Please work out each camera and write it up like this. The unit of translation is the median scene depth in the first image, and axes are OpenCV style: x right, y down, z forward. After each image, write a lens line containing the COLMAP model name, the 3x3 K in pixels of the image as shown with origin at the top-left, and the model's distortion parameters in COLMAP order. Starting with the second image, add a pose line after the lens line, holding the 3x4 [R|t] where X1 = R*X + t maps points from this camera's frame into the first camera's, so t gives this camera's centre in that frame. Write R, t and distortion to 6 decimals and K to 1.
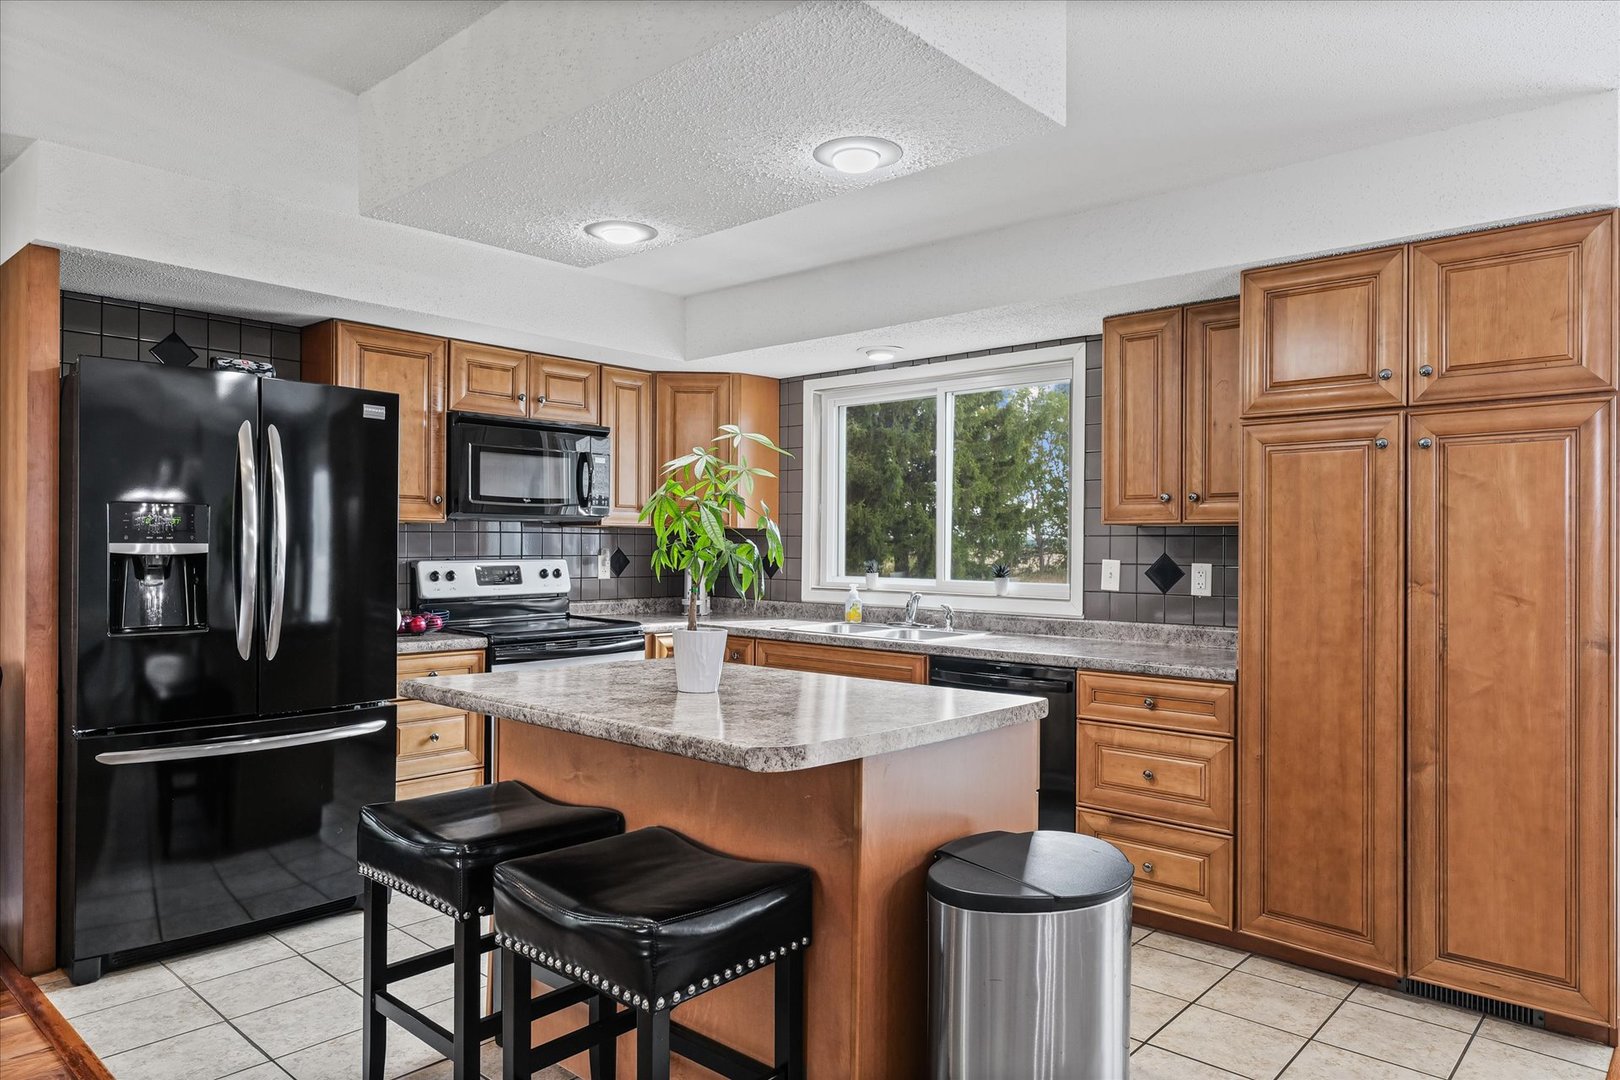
lens RADIAL K [[1020.0, 0, 804.7], [0, 1020.0, 543.7], [0, 0, 1]] dist [-0.004983, 0.001157]
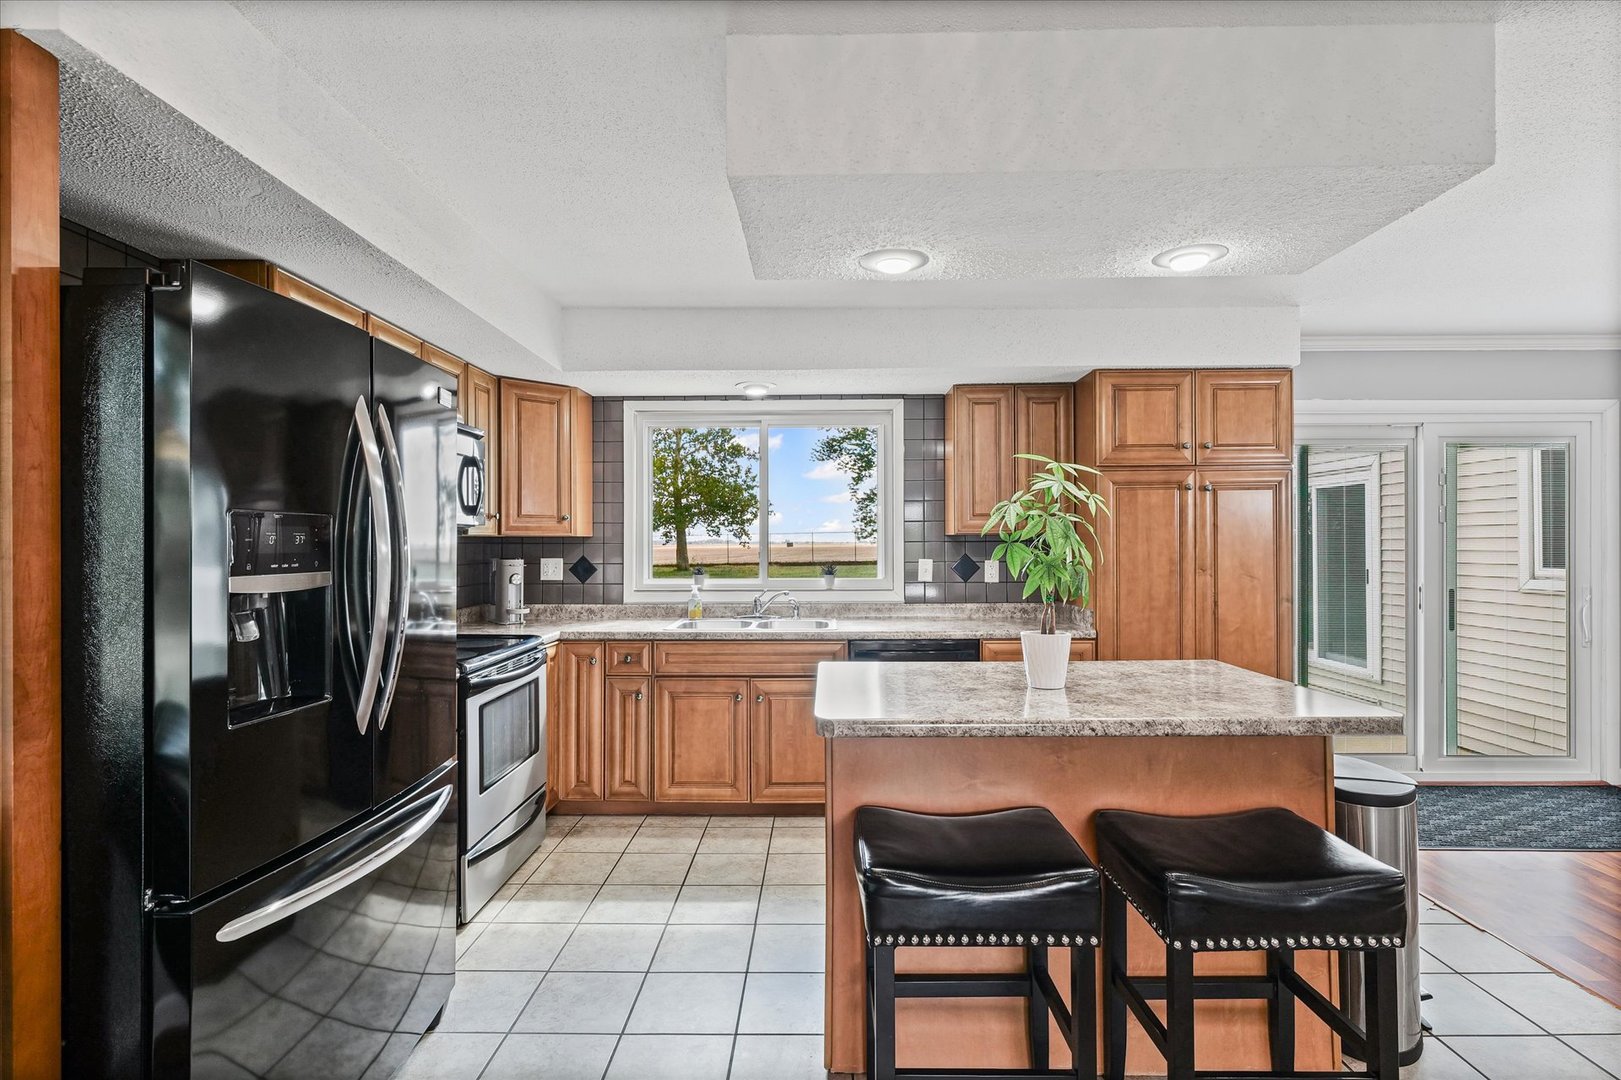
lens RADIAL K [[790.8, 0, 809.5], [0, 790.8, 539.7], [0, 0, 1]] dist [-0.005179, -0.001349]
pose [[0.755626, -0.009357, 0.654937, -0.777179], [0.009786, 0.999948, 0.002996, -0.022809], [-0.654930, 0.004145, 0.755678, 0.443455]]
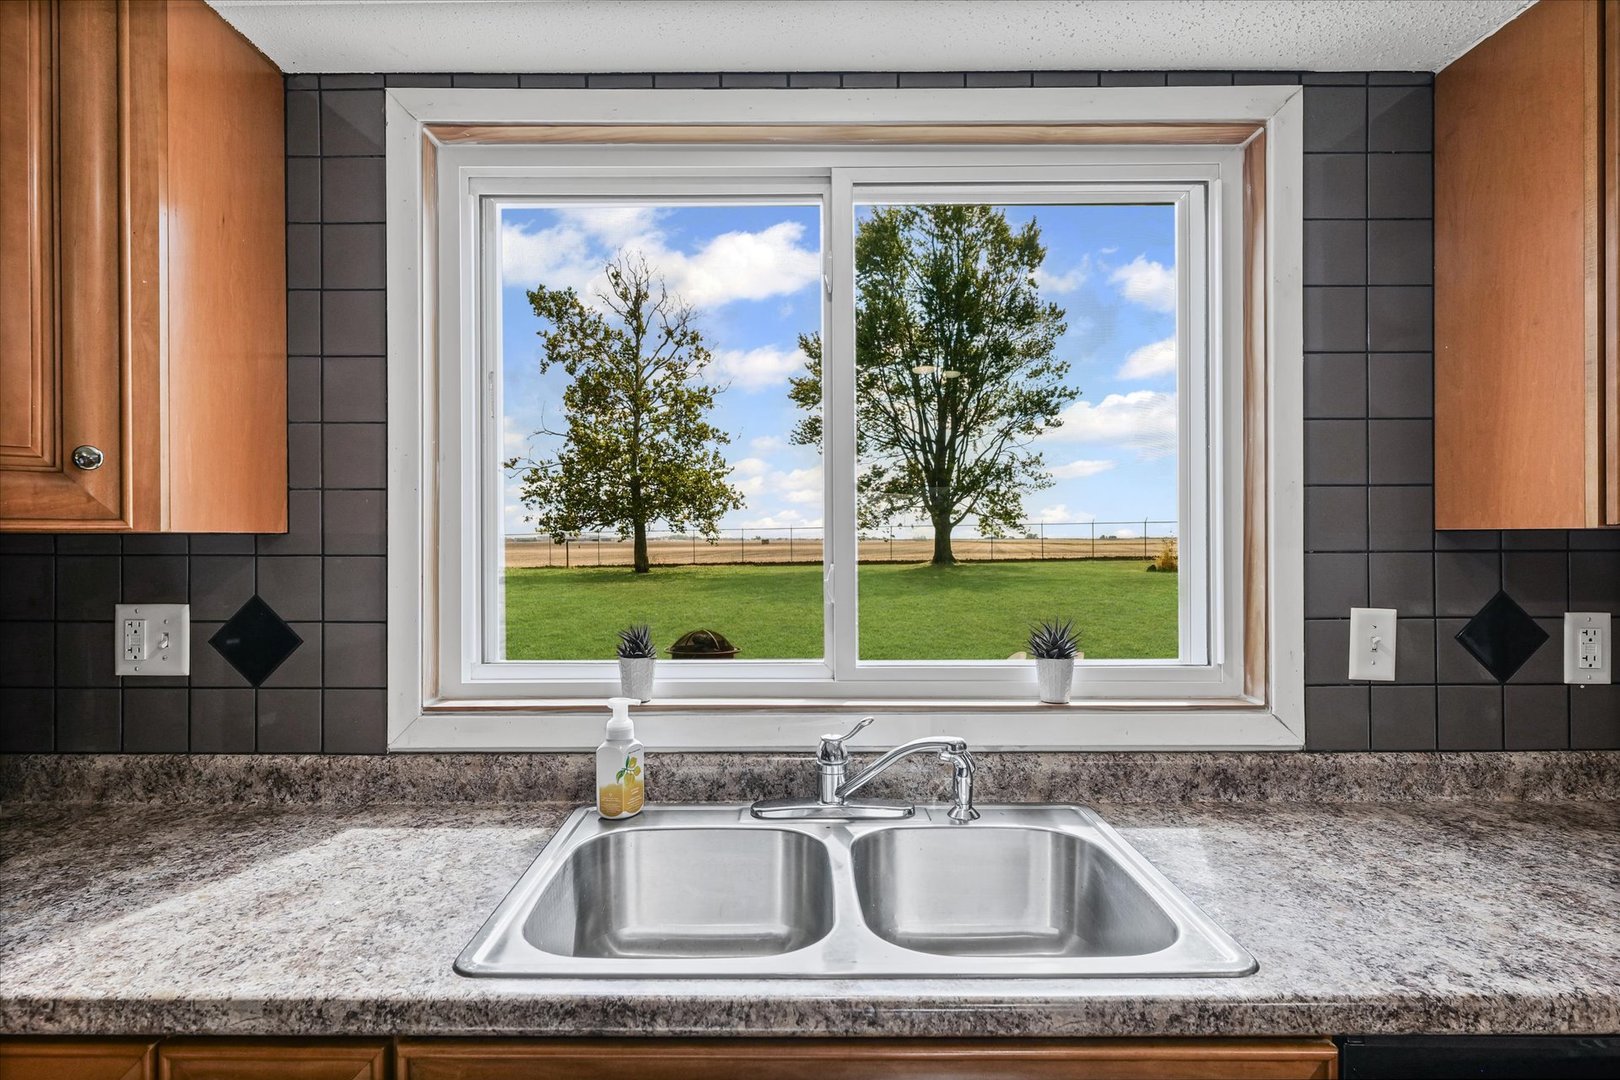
lens RADIAL K [[878.4, 0, 802.0], [0, 878.4, 545.3], [0, 0, 1]] dist [-0.006937, -0.001647]
pose [[0.741626, -0.015702, 0.670630, -0.179399], [0.008563, 0.999866, 0.013942, -0.026293], [-0.670759, -0.004597, 0.741661, 1.335752]]
